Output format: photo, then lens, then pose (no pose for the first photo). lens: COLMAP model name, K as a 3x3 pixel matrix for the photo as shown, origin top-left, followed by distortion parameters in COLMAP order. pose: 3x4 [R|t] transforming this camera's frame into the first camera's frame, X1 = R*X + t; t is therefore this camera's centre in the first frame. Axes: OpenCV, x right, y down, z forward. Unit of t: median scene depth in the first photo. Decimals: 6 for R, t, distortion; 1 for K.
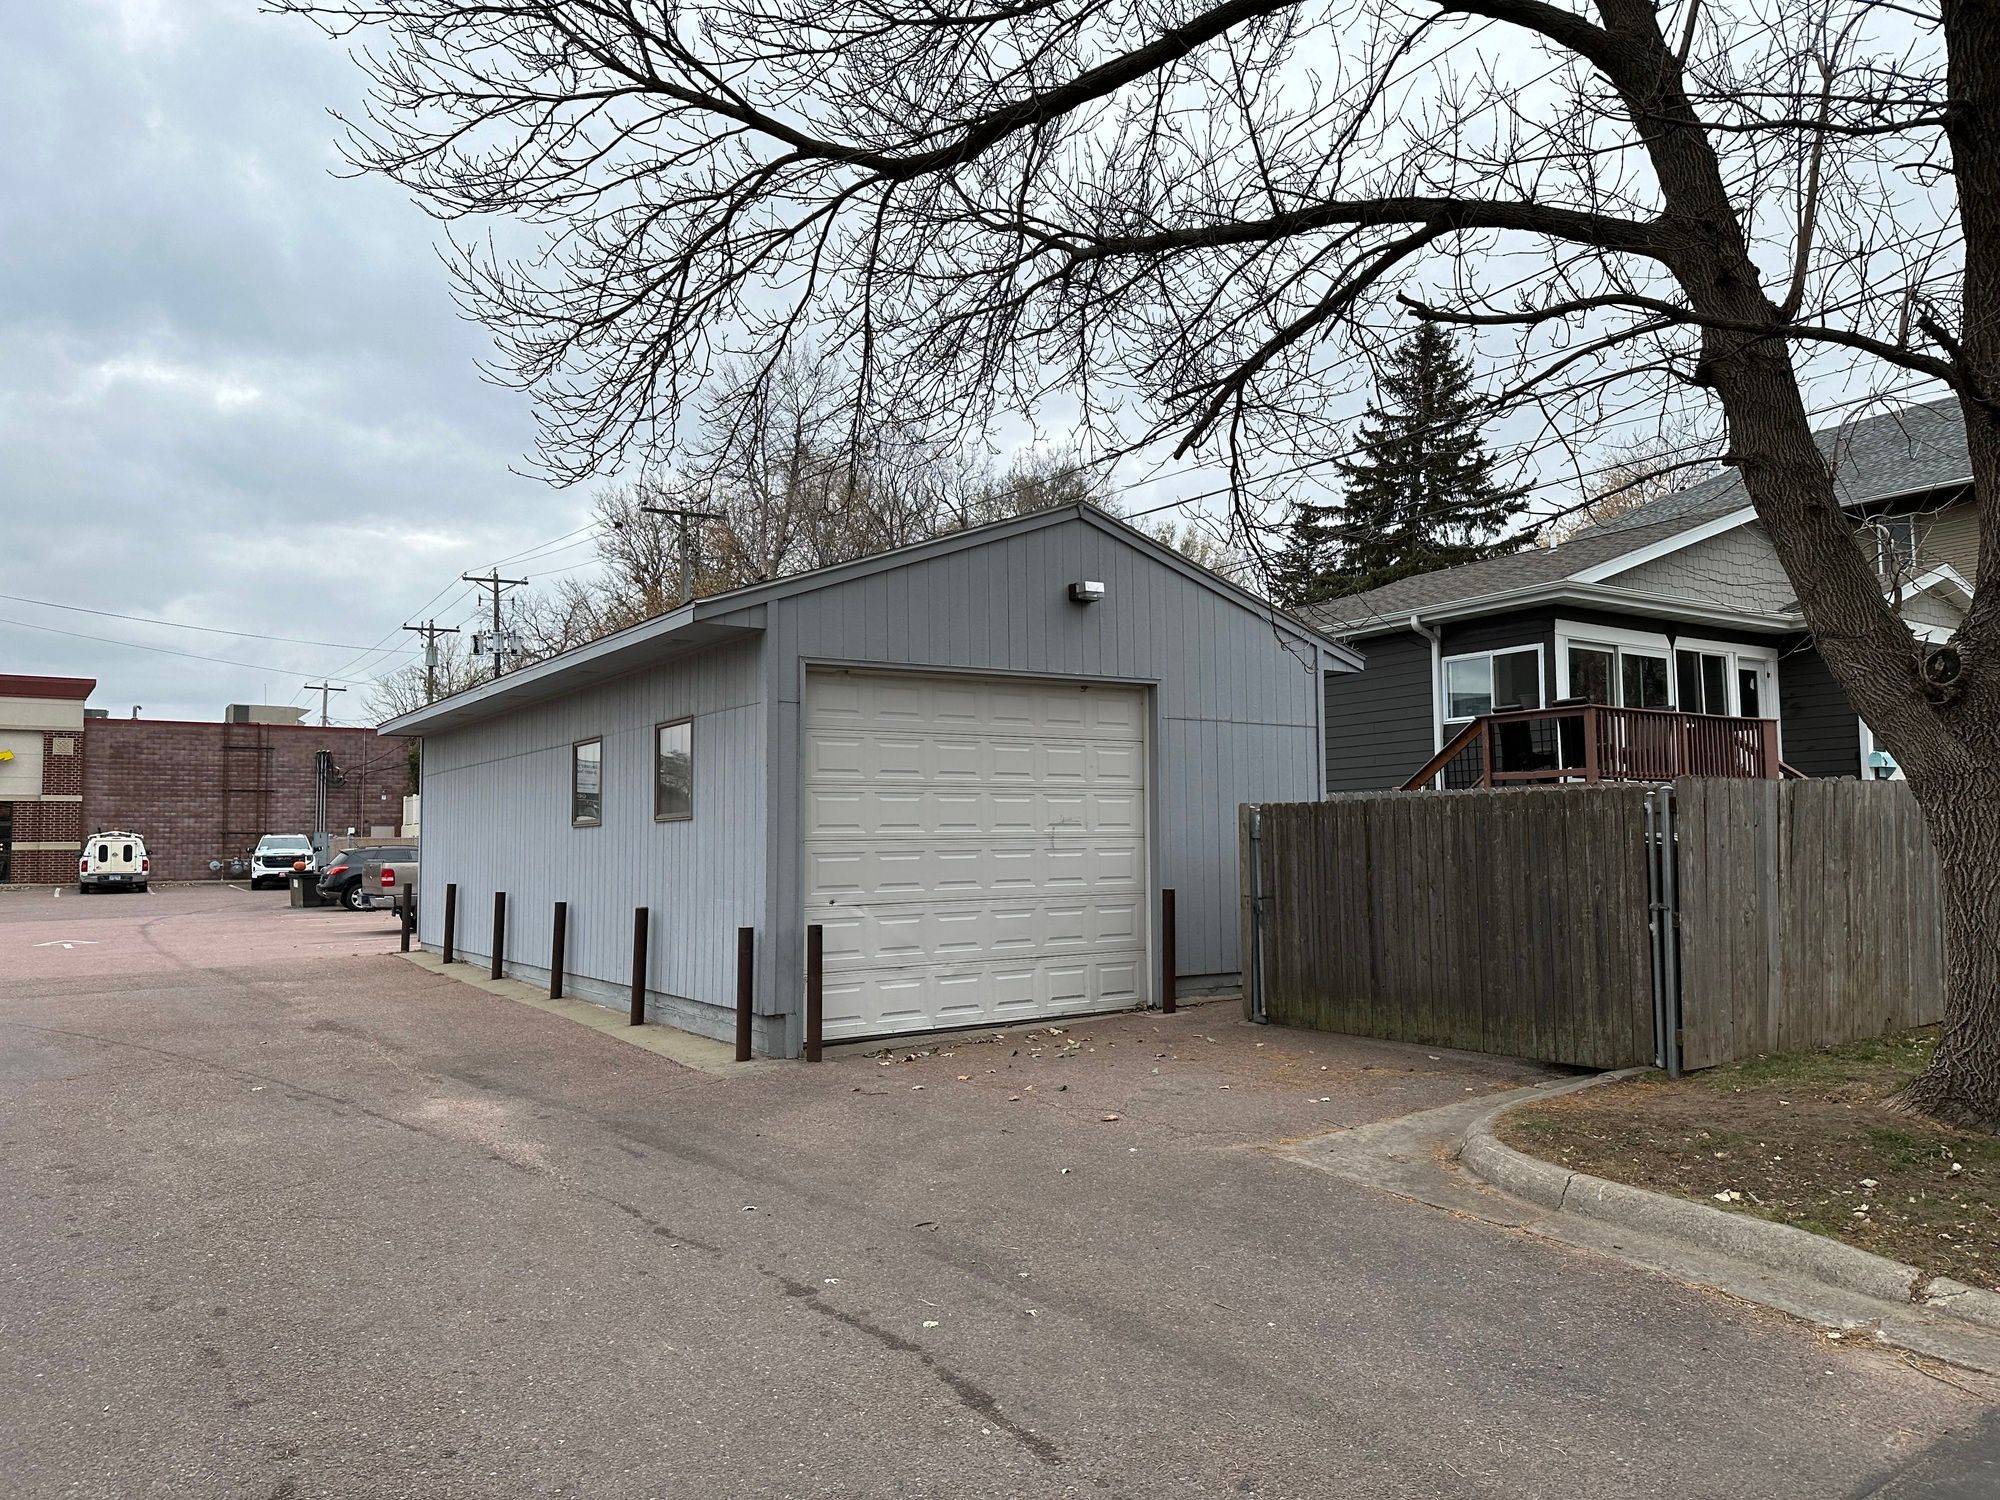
lens RADIAL K [[1367.7, 0, 1000.0], [0, 1367.7, 750.0], [0, 0, 1]] dist [0.000689, -0.146616]
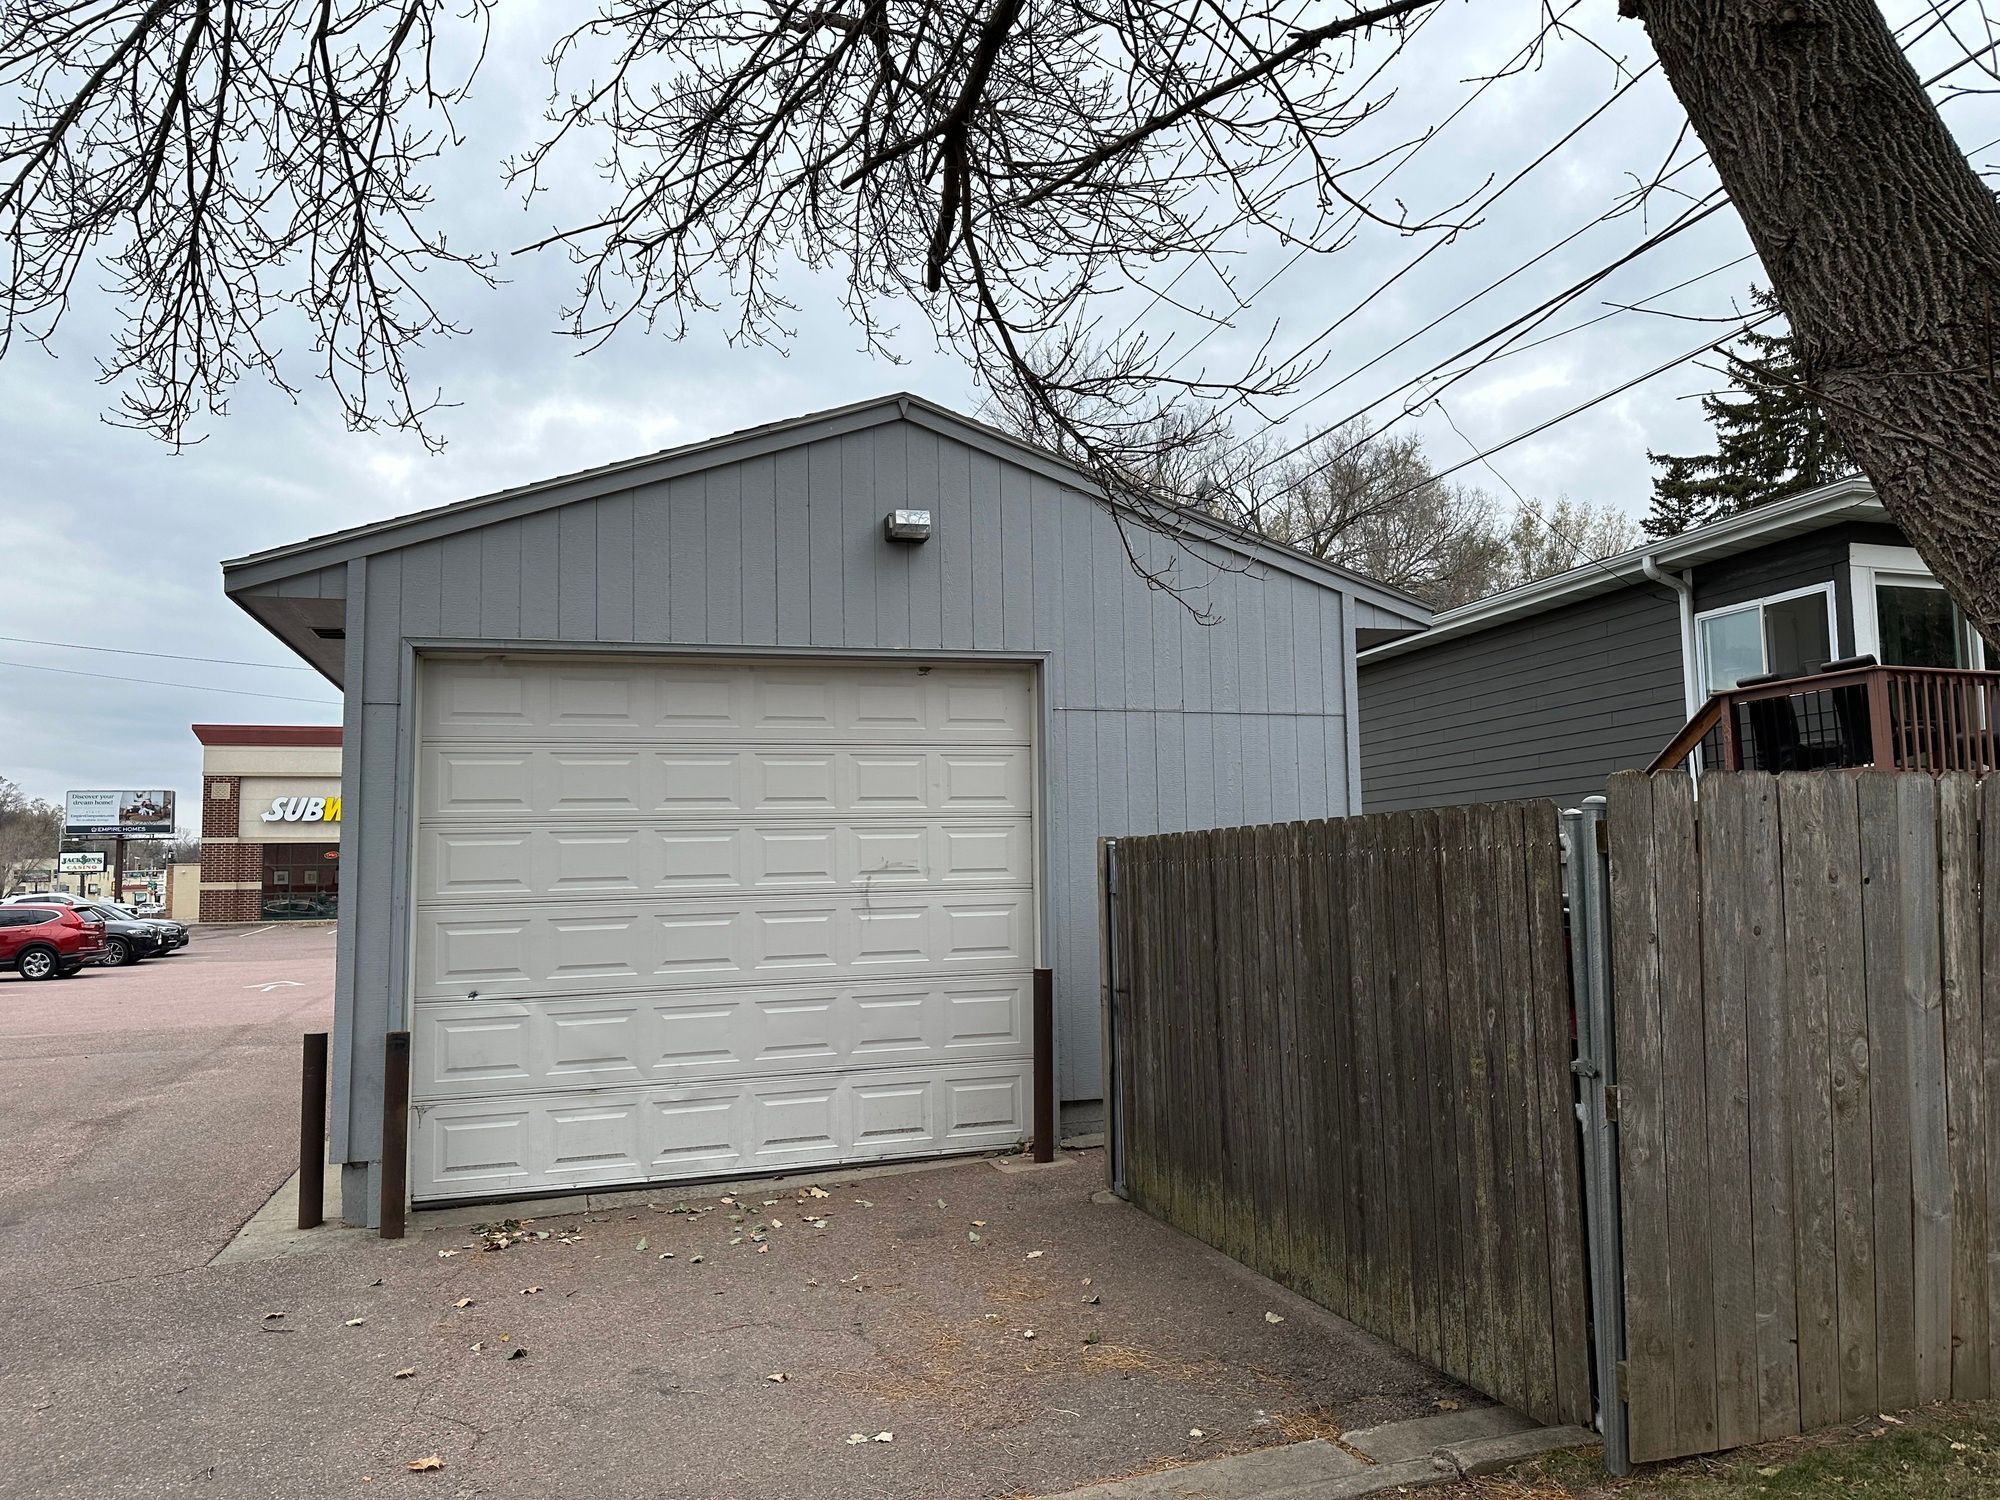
lens RADIAL K [[1428.0, 0, 1003.0], [0, 1428.0, 735.5], [0, 0, 1]] dist [0.025146, -0.080901]
pose [[0.964410, -0.037047, -0.261804, 0.316428], [0.030305, 0.999098, -0.029743, 0.010940], [0.262669, 0.020751, 0.964663, 0.365644]]
